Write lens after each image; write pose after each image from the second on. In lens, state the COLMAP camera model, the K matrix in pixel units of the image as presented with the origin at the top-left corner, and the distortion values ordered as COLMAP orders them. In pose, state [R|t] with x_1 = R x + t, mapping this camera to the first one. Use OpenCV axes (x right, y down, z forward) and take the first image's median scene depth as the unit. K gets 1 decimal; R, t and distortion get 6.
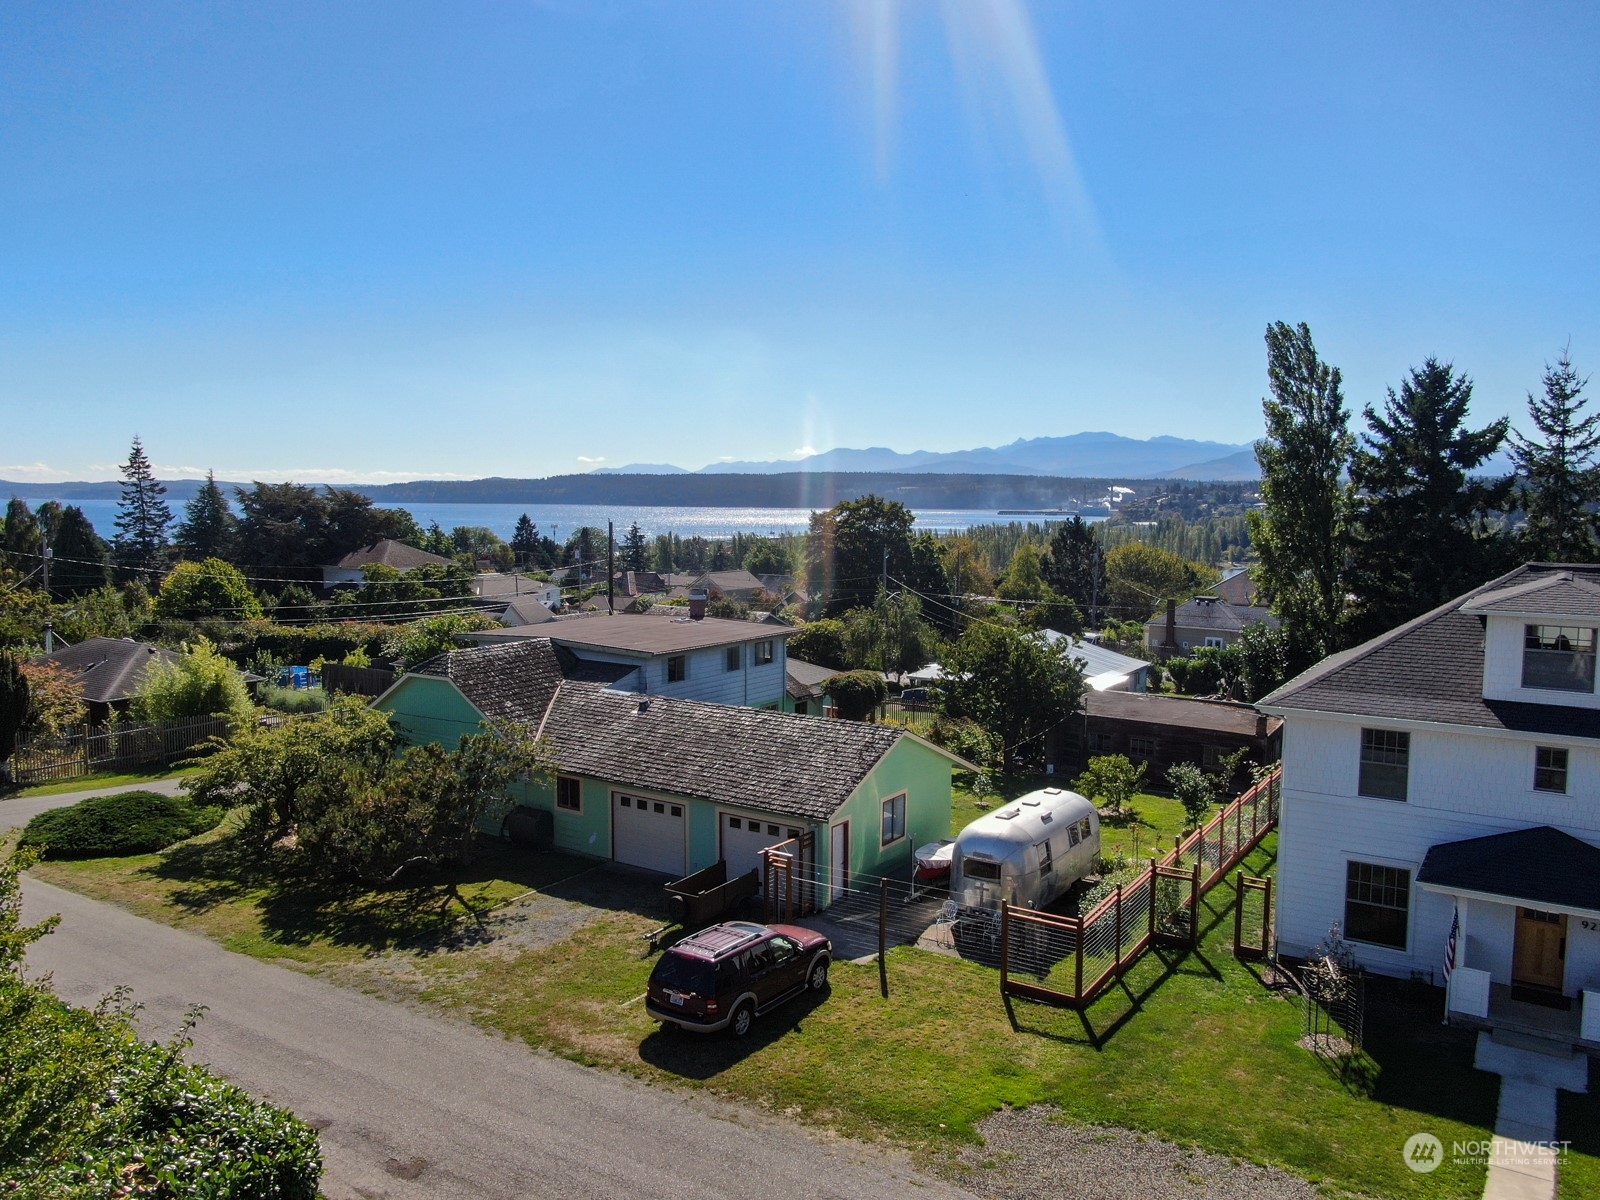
lens RADIAL K [[1151.0, 0, 811.0], [0, 1151.0, 608.3], [0, 0, 1]] dist [-0.030697, 0.017322]
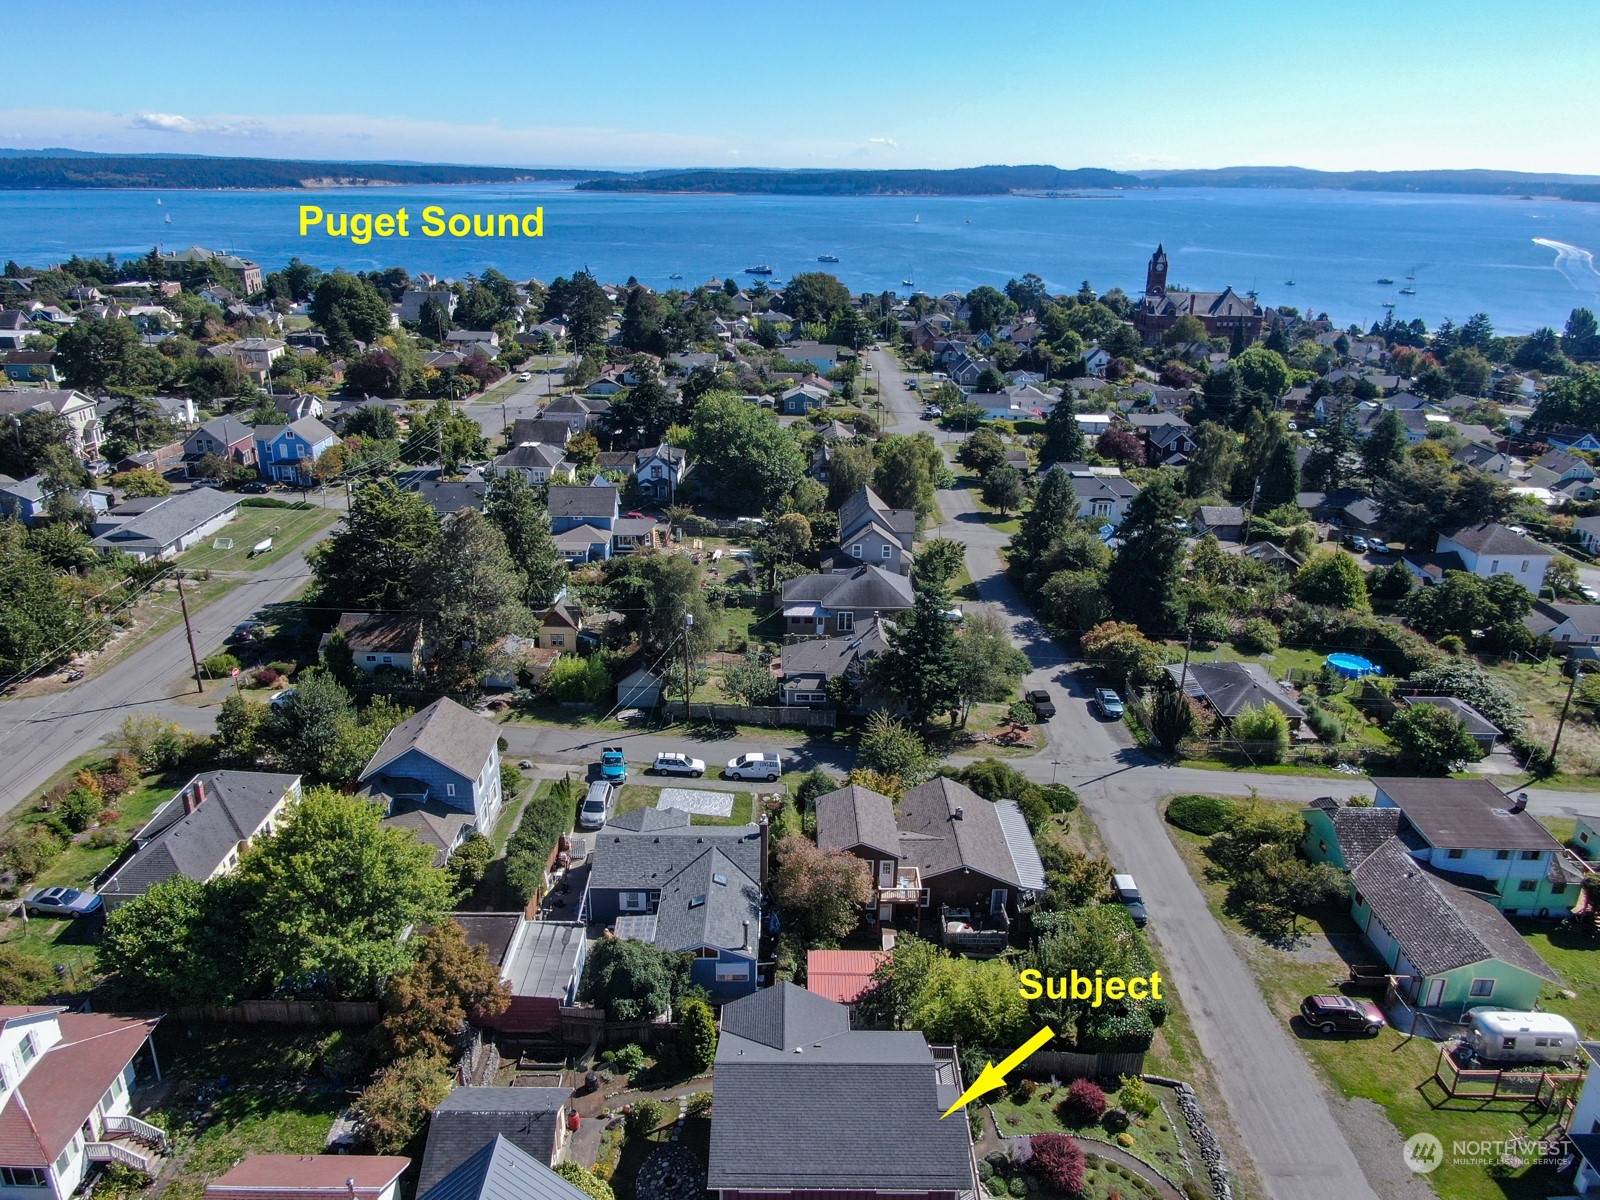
lens RADIAL K [[1151.0, 0, 804.0], [0, 1151.0, 589.4], [0, 0, 1]] dist [-0.030697, 0.017322]
pose [[0.541407, 0.290964, -0.788808, 0.588452], [-0.099588, 0.953796, 0.283469, -0.702498], [0.834842, -0.074917, 0.545368, -0.826122]]
